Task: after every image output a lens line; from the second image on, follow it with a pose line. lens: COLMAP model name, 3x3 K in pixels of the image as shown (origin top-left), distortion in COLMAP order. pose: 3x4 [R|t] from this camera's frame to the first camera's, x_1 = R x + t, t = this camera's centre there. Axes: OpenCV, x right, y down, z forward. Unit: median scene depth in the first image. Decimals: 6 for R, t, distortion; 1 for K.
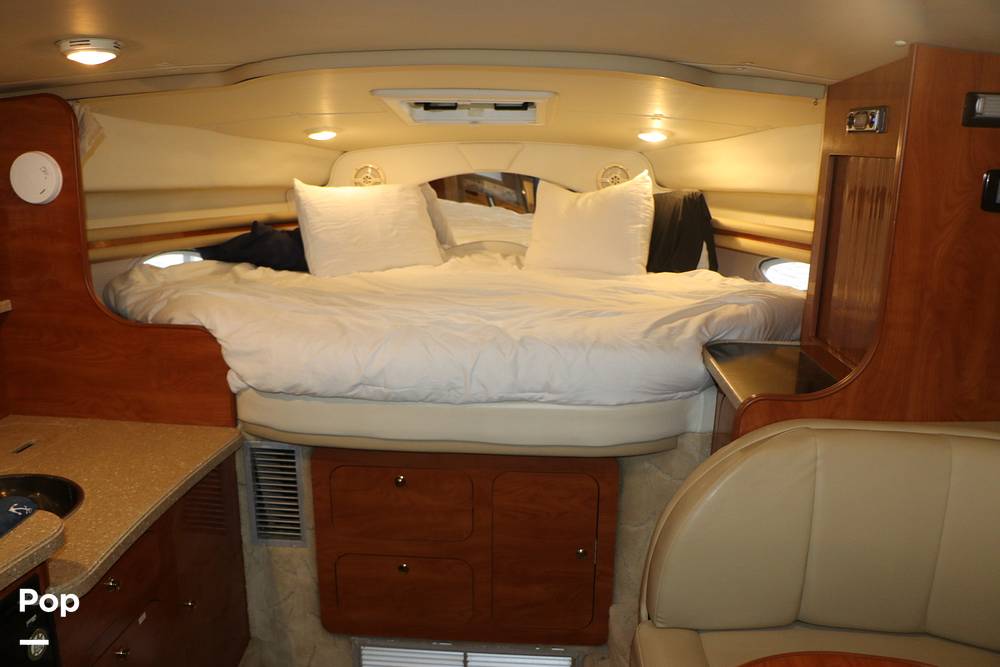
lens RADIAL K [[808.9, 0, 500.0], [0, 808.9, 333.5], [0, 0, 1]] dist [-0.173168, 0.128144]
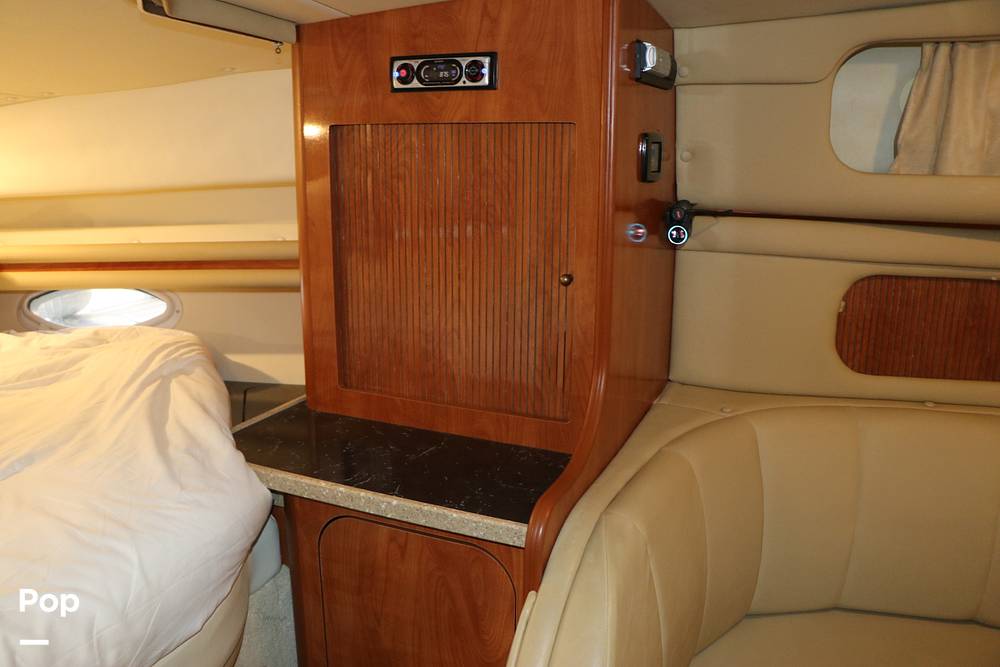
lens RADIAL K [[808.9, 0, 500.0], [0, 808.9, 333.5], [0, 0, 1]] dist [-0.173168, 0.128144]
pose [[0.366682, -0.242824, 0.898098, -0.179998], [0.222409, 0.960227, 0.168815, -0.127868], [-0.903371, 0.137844, 0.406104, 0.564226]]
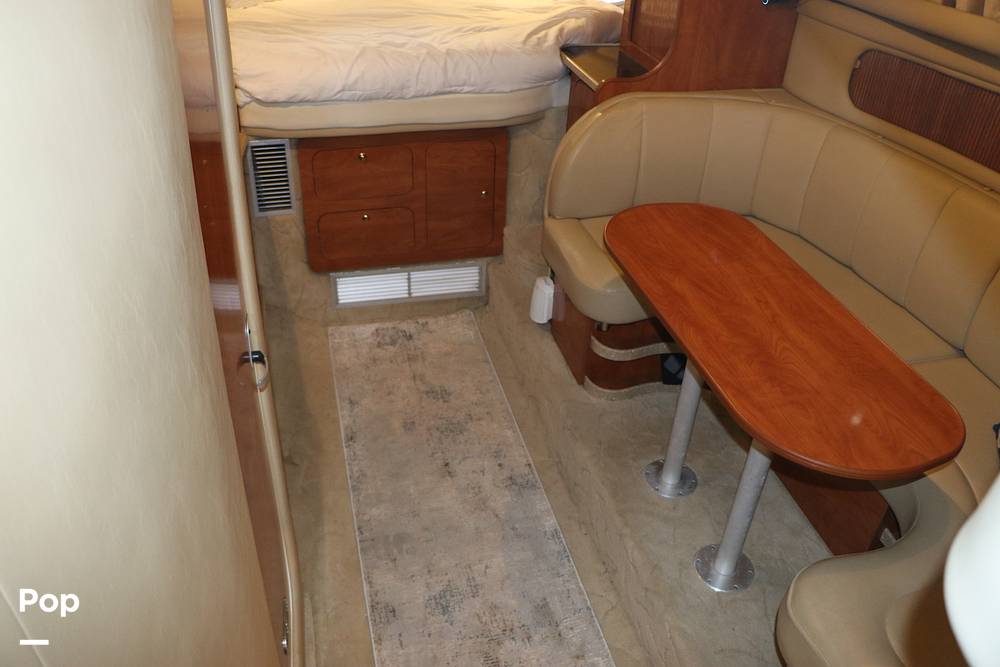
lens RADIAL K [[808.9, 0, 500.0], [0, 808.9, 333.5], [0, 0, 1]] dist [-0.173168, 0.128144]
pose [[0.957184, -0.145793, 0.250085, -0.305872], [0.046153, 0.929724, 0.365354, -0.036764], [-0.285776, -0.338169, 0.896646, -0.491466]]
